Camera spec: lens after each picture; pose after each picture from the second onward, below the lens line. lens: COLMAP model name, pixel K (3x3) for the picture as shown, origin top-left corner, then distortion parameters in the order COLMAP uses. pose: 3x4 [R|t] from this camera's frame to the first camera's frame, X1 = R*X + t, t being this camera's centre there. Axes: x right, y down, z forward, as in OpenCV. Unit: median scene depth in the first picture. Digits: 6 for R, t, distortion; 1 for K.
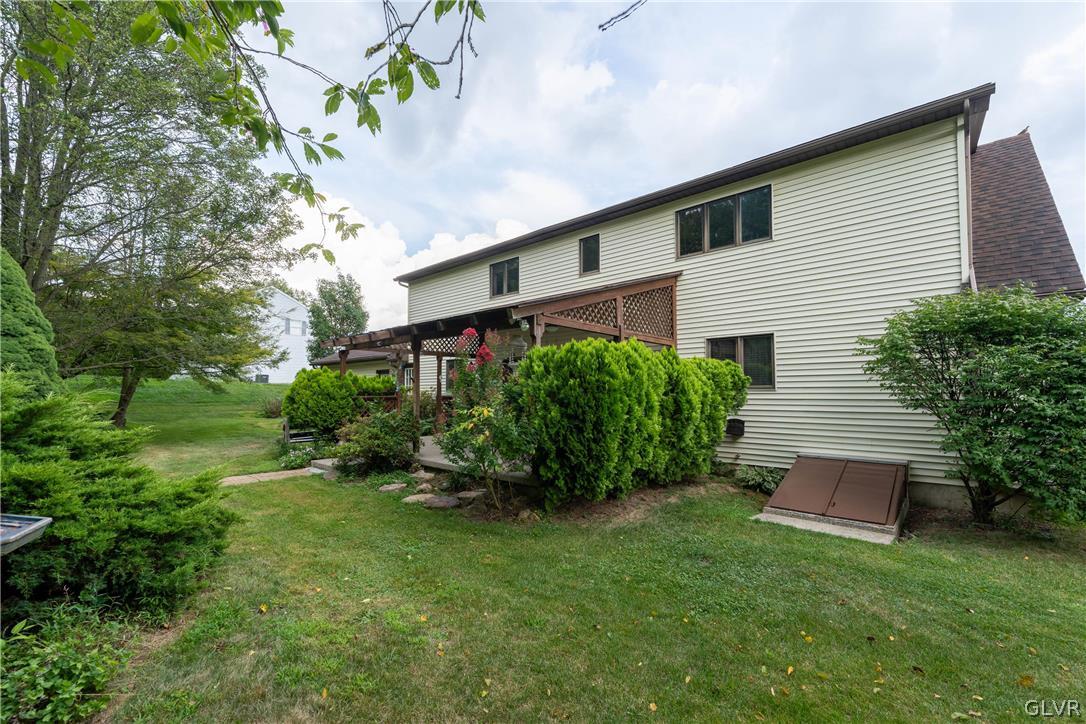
lens RADIAL K [[442.9, 0, 542.9], [0, 442.9, 381.5], [0, 0, 1]] dist [-0.003524, 0.000300]
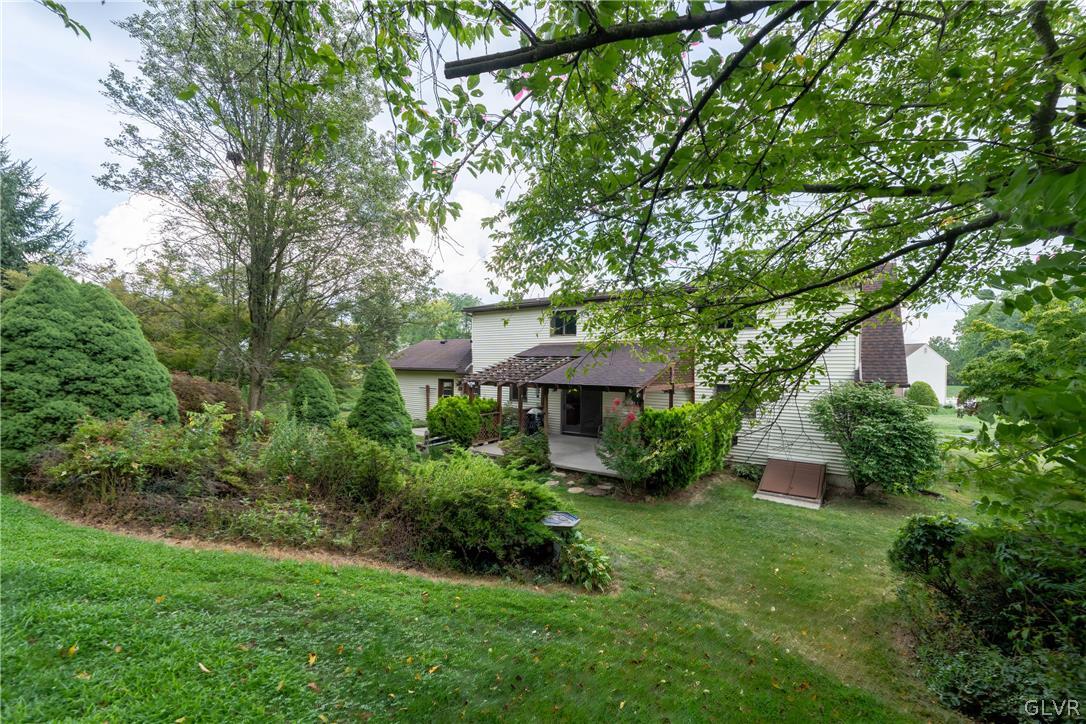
lens RADIAL K [[442.9, 0, 539.2], [0, 442.9, 357.2], [0, 0, 1]] dist [-0.003524, 0.000300]
pose [[0.992318, 0.013173, 0.123007, -0.720238], [-0.016335, 0.999561, 0.024732, -0.343904], [-0.122627, -0.026551, 0.992098, -0.814671]]
